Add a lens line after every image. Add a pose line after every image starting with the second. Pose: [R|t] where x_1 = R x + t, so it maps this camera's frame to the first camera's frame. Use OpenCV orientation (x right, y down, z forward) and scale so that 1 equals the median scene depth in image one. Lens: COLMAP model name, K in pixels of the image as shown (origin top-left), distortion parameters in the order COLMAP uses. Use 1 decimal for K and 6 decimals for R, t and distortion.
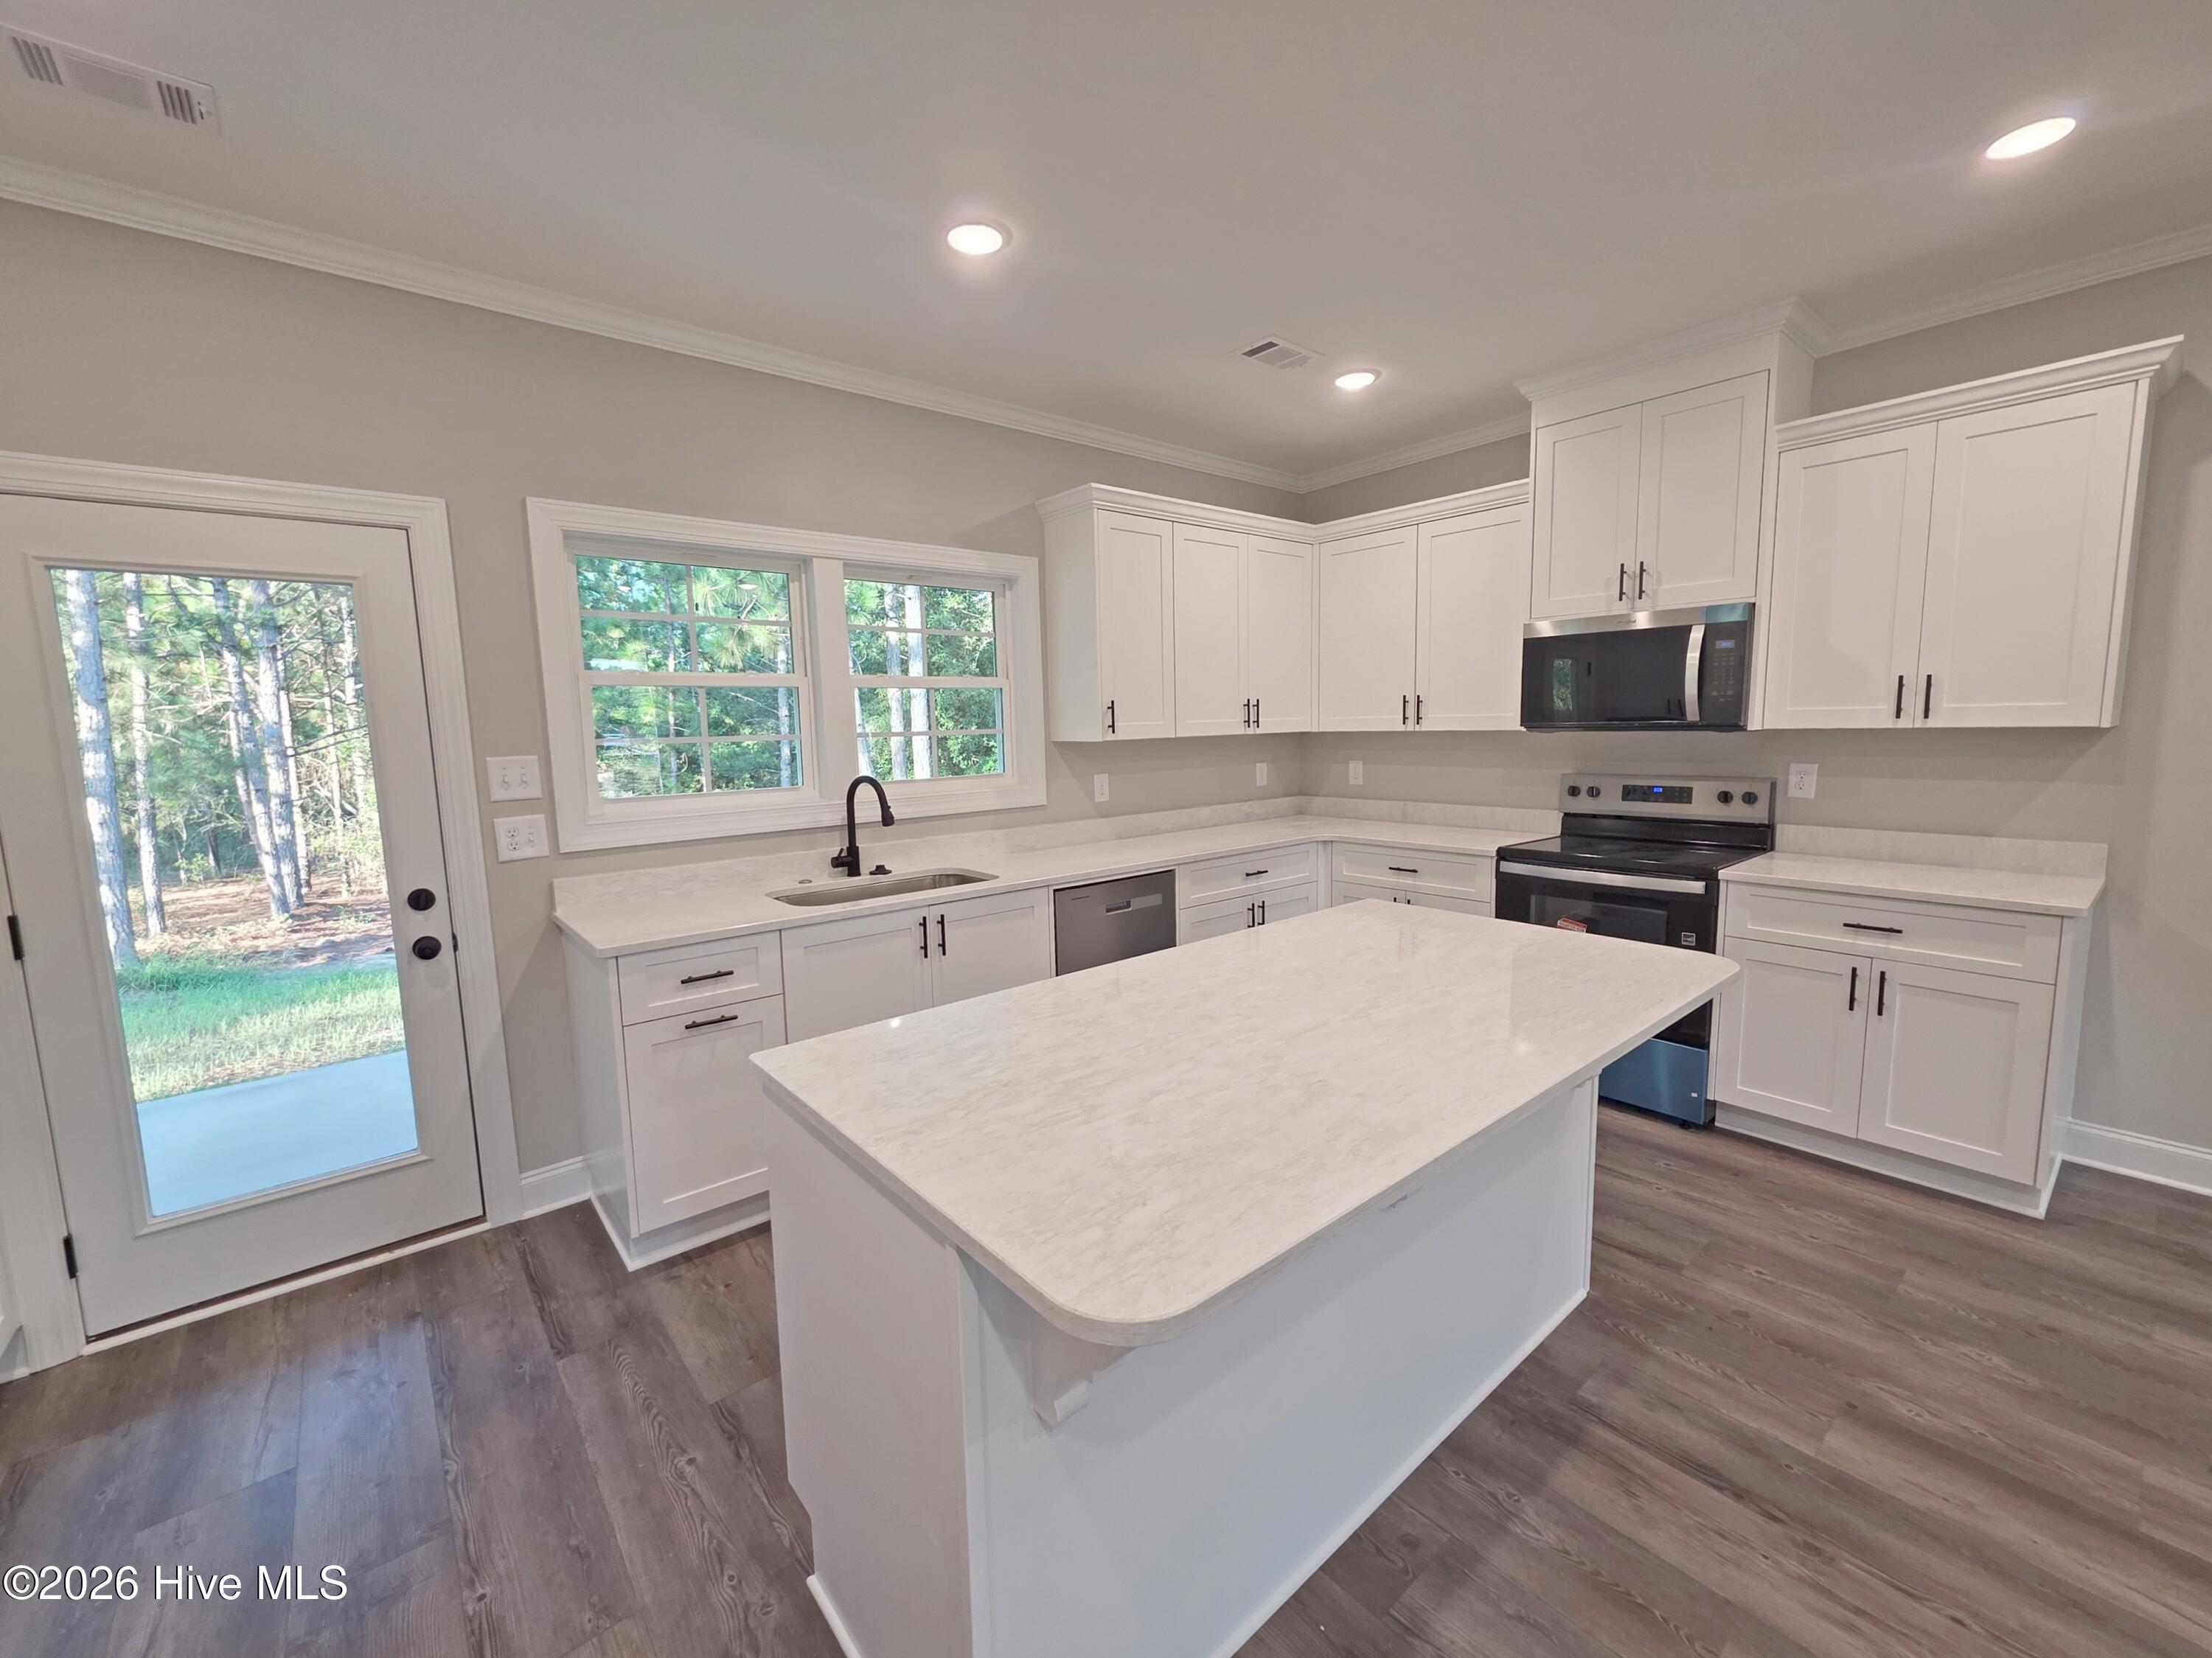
lens RADIAL K [[899.3, 0, 1106.0], [0, 899.3, 829.0], [0, 0, 1]] dist [0.001563, -0.000091]
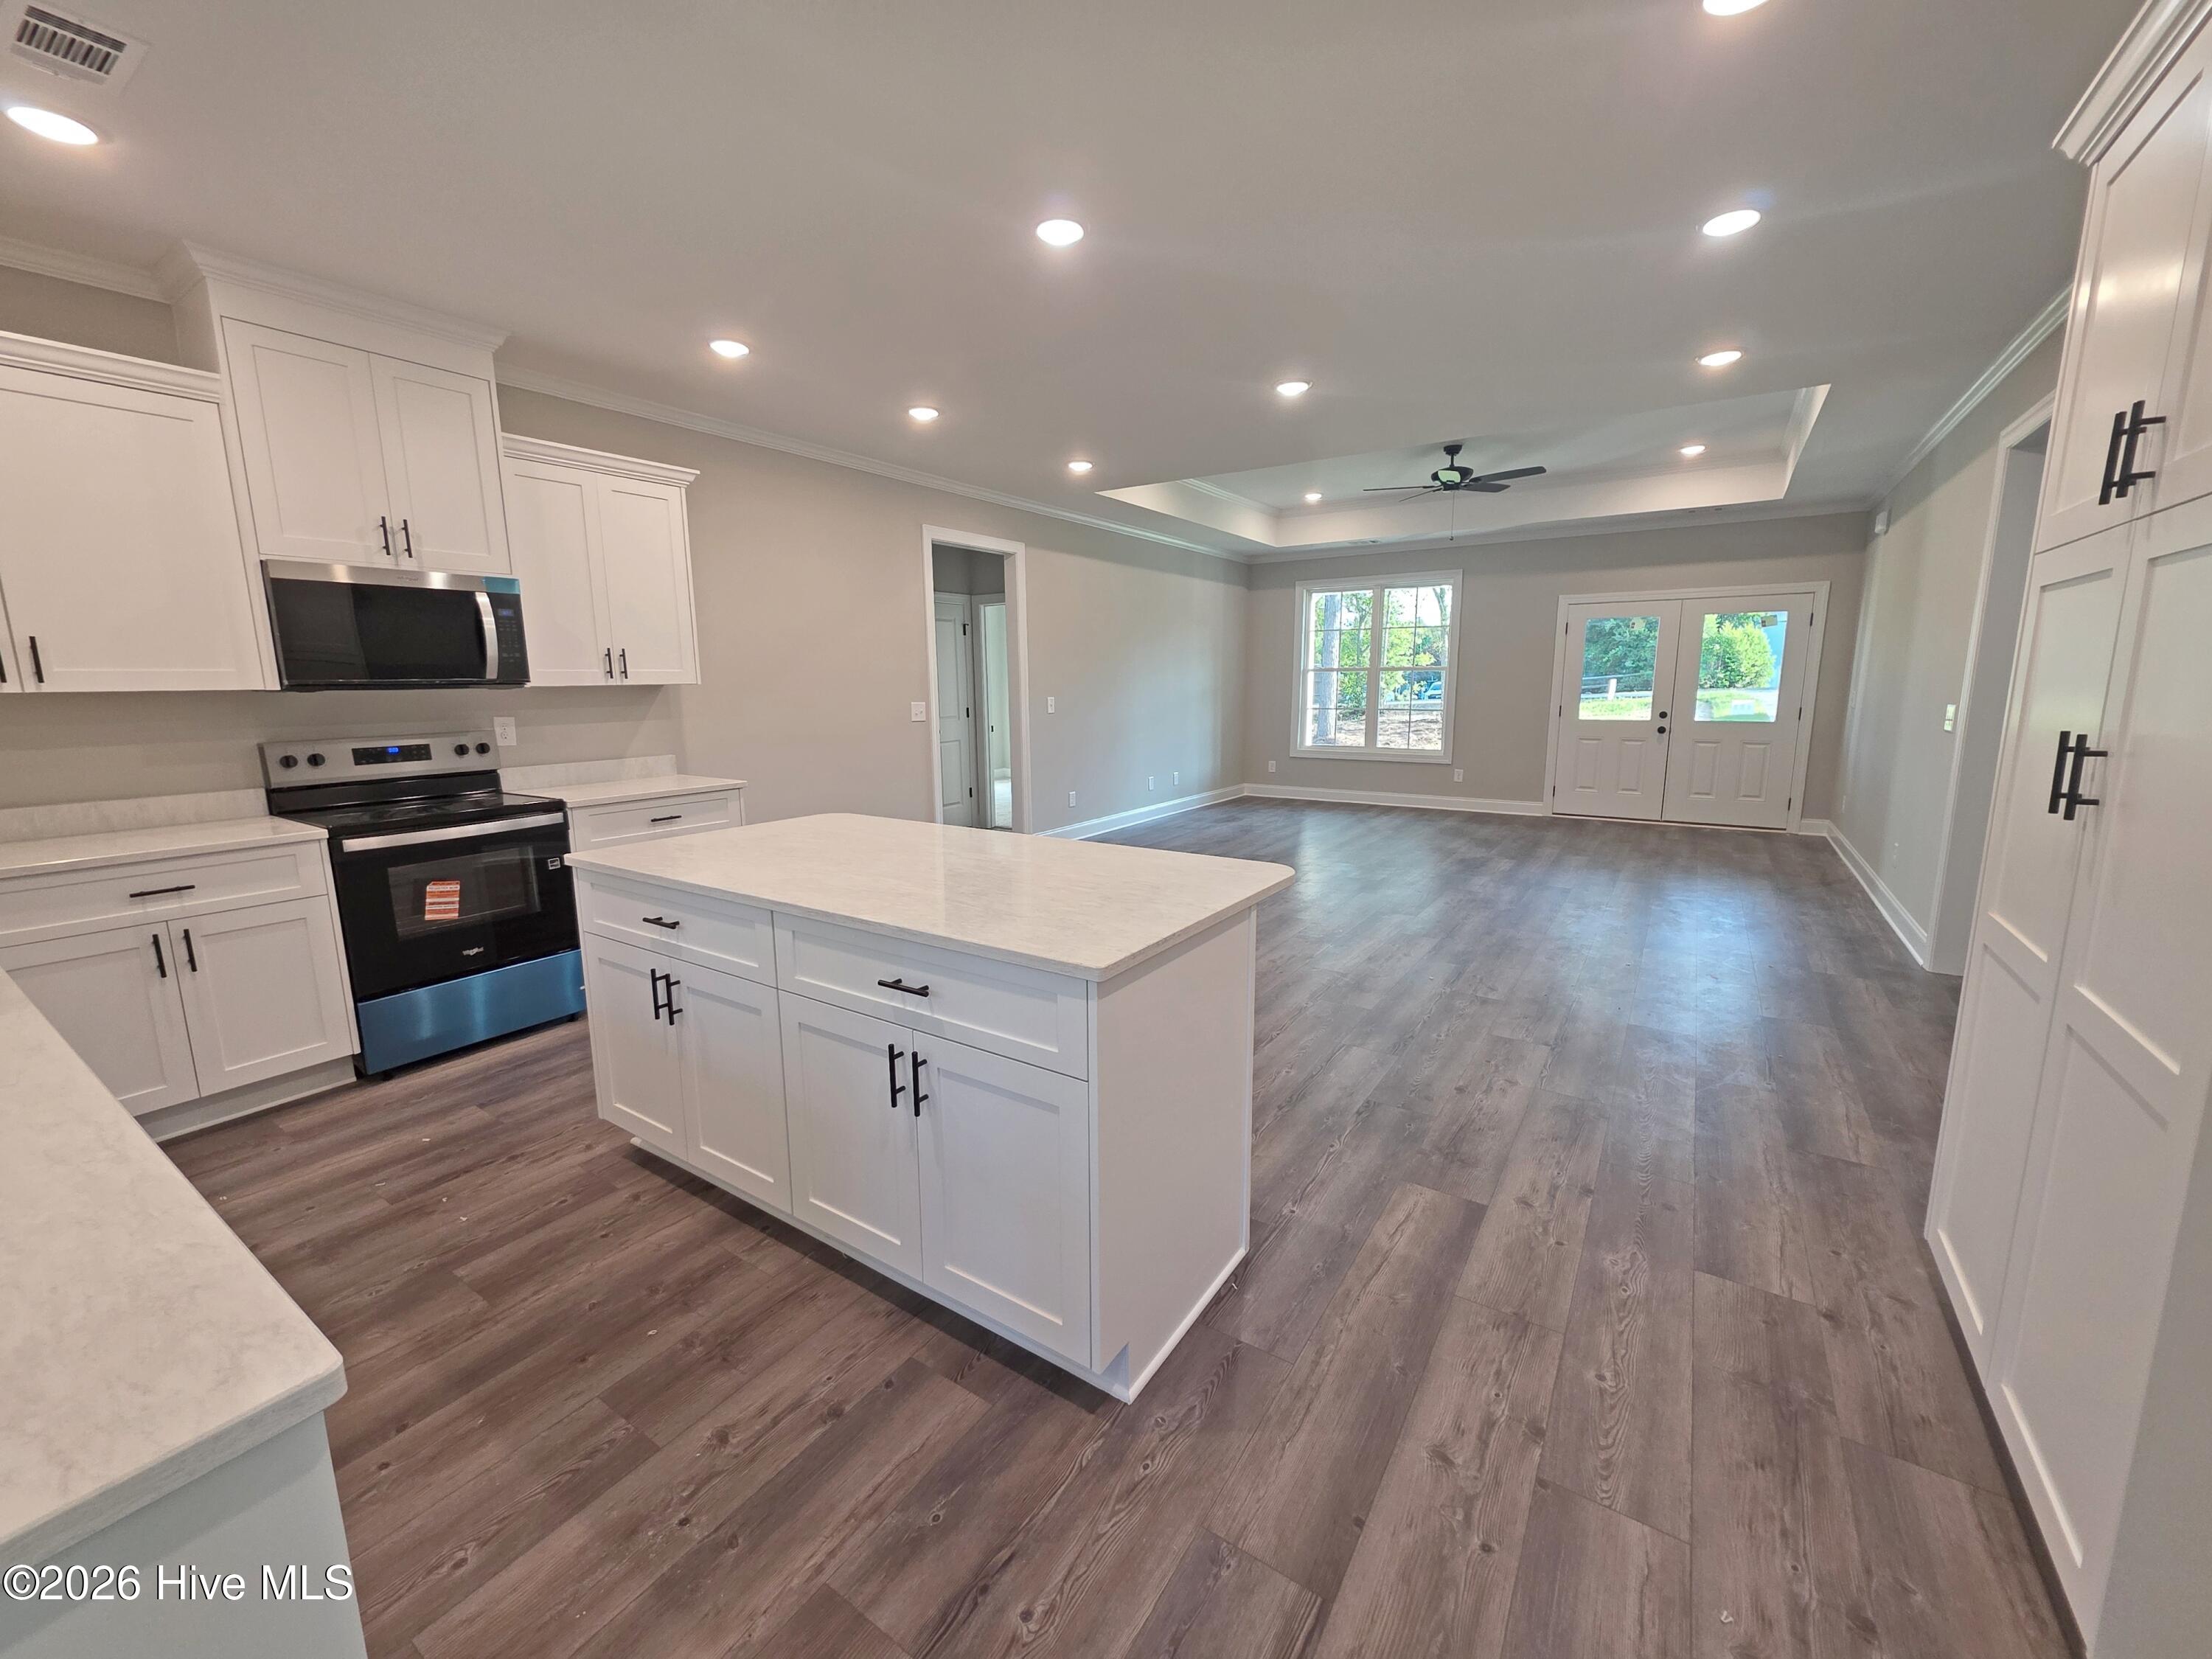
lens RADIAL K [[876.4, 0, 1101.2], [0, 876.4, 826.9], [0, 0, 1]] dist [0.002762, 0.000327]
pose [[-0.274884, -0.139183, 0.951350, -0.640817], [0.131835, 0.974665, 0.180686, -0.038519], [-0.952396, 0.175089, -0.249570, 0.595494]]
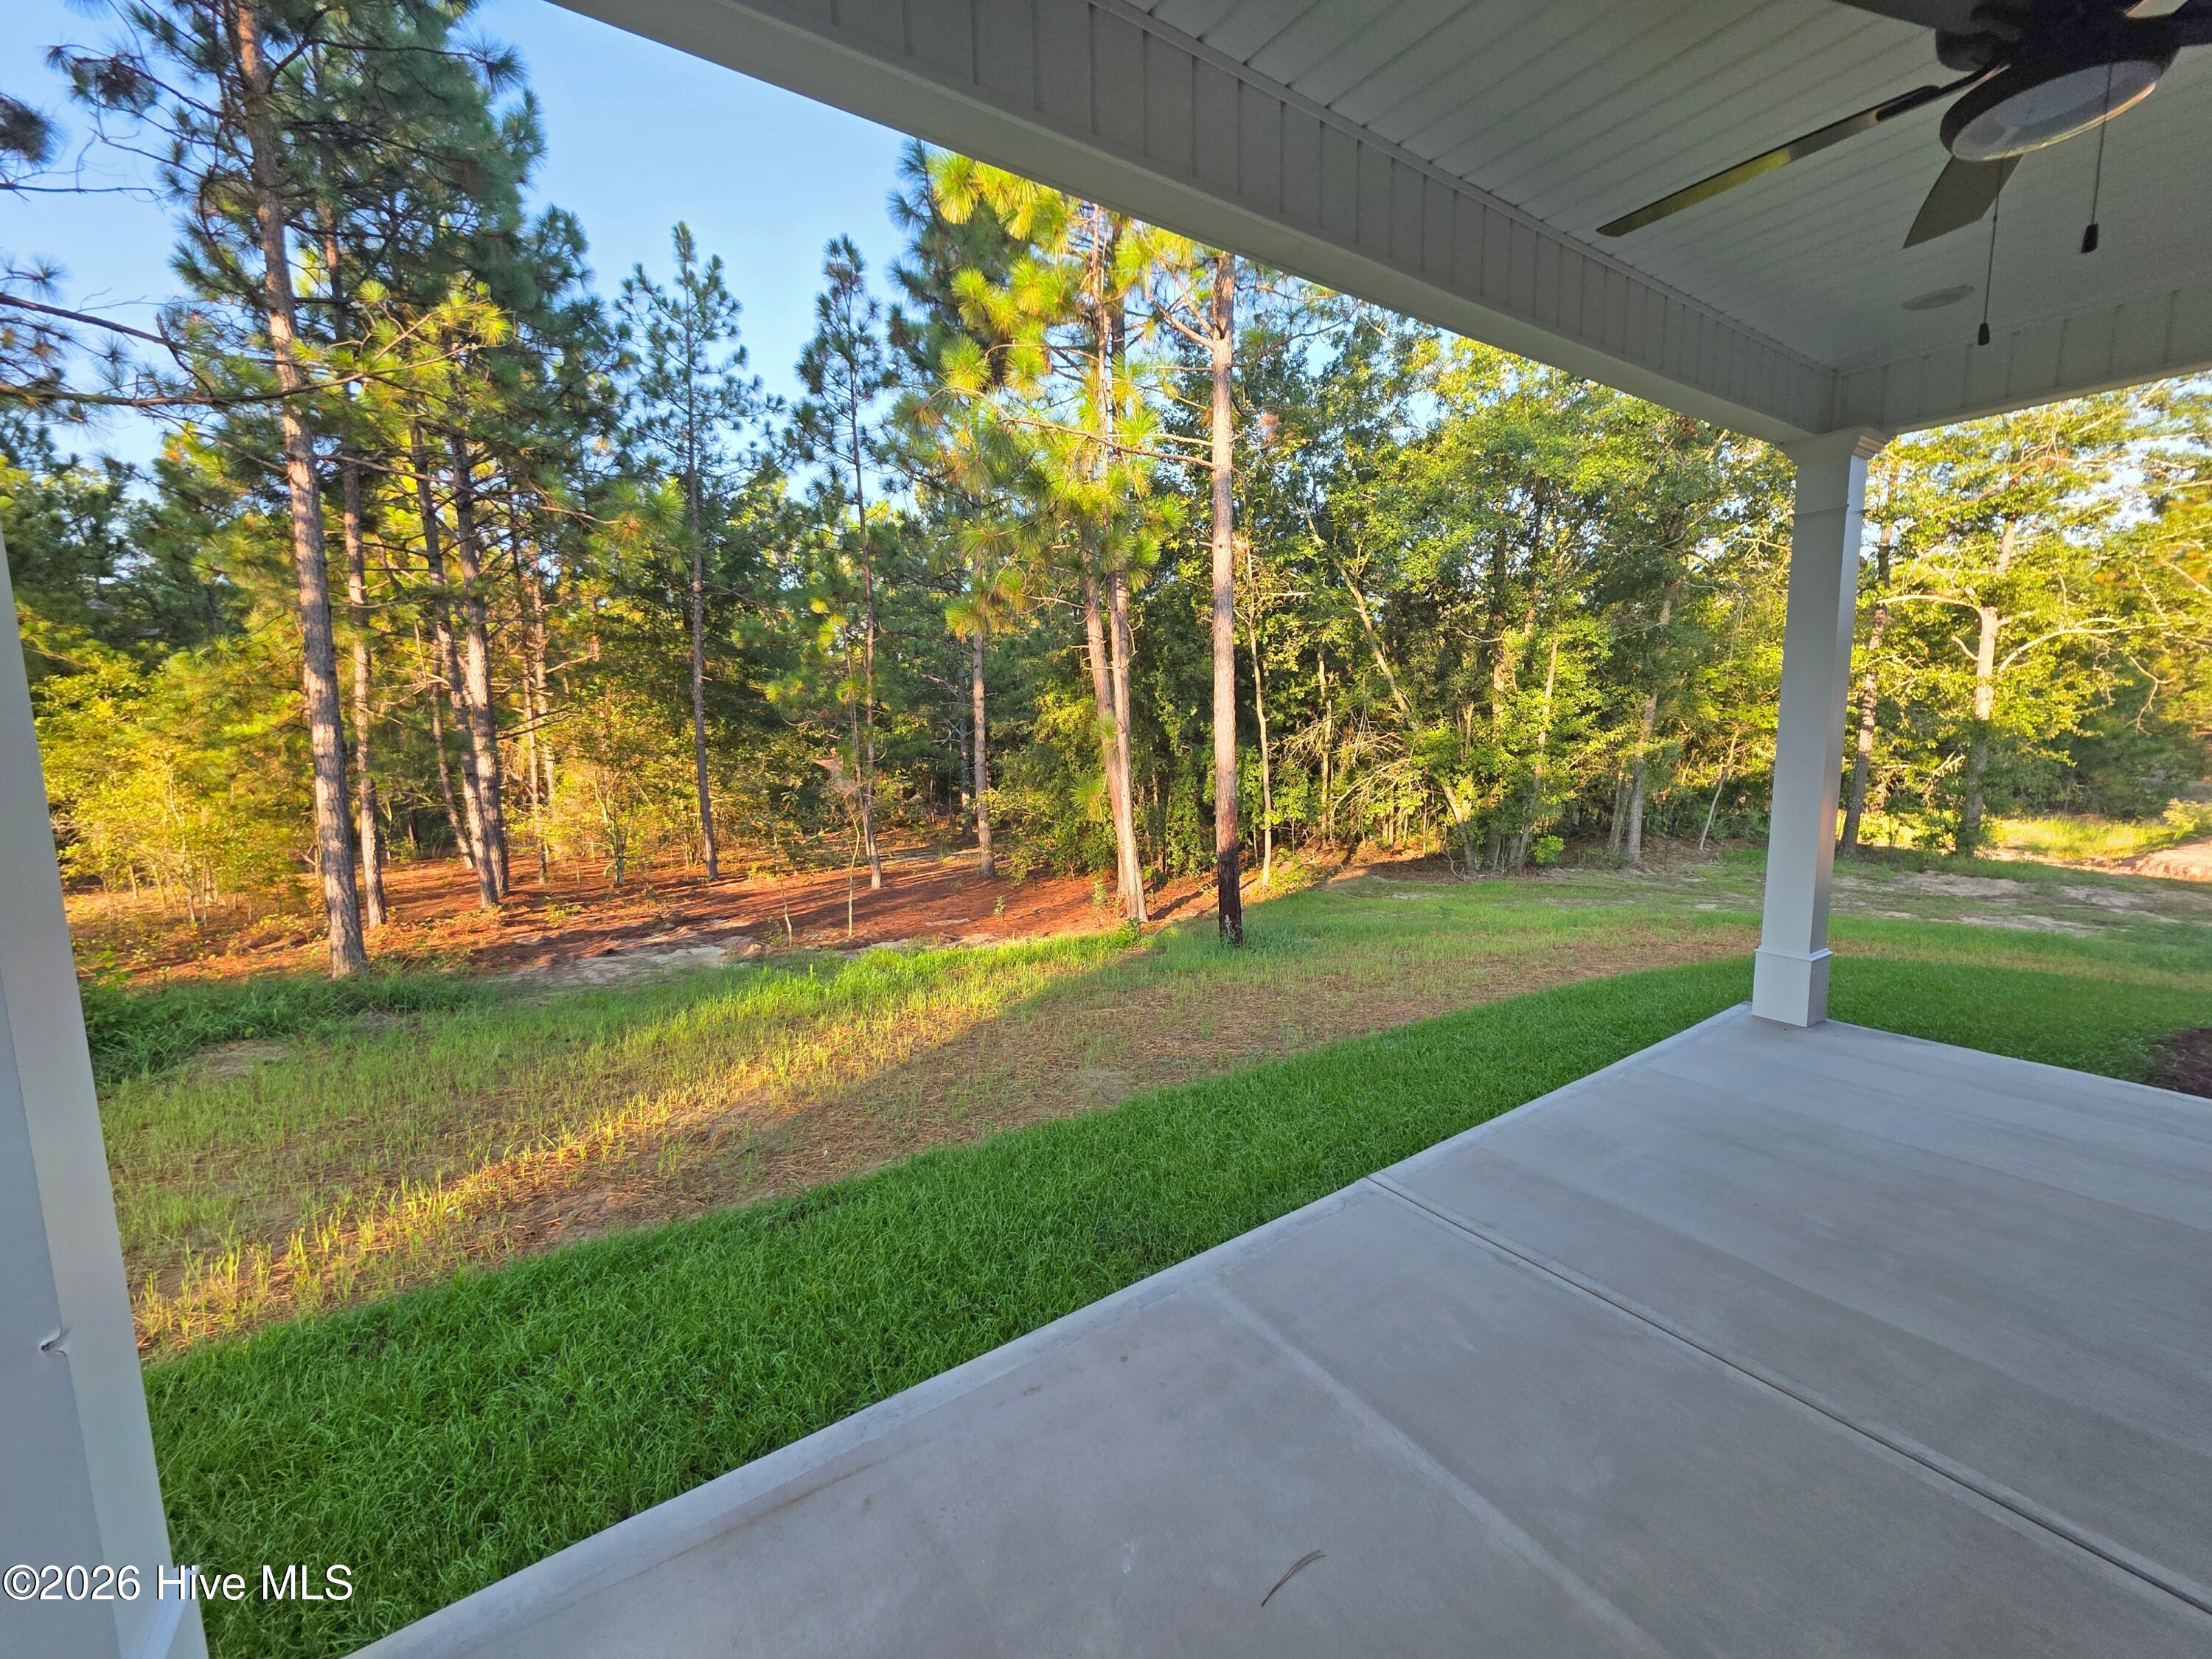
lens RADIAL K [[876.4, 0, 1101.2], [0, 876.4, 826.9], [0, 0, 1]] dist [0.002762, 0.000327]
pose [[0.993692, 0.017258, -0.110805, -0.156377], [-0.016802, 0.999846, 0.005044, -0.001600], [0.110875, -0.003150, 0.993829, 0.134503]]
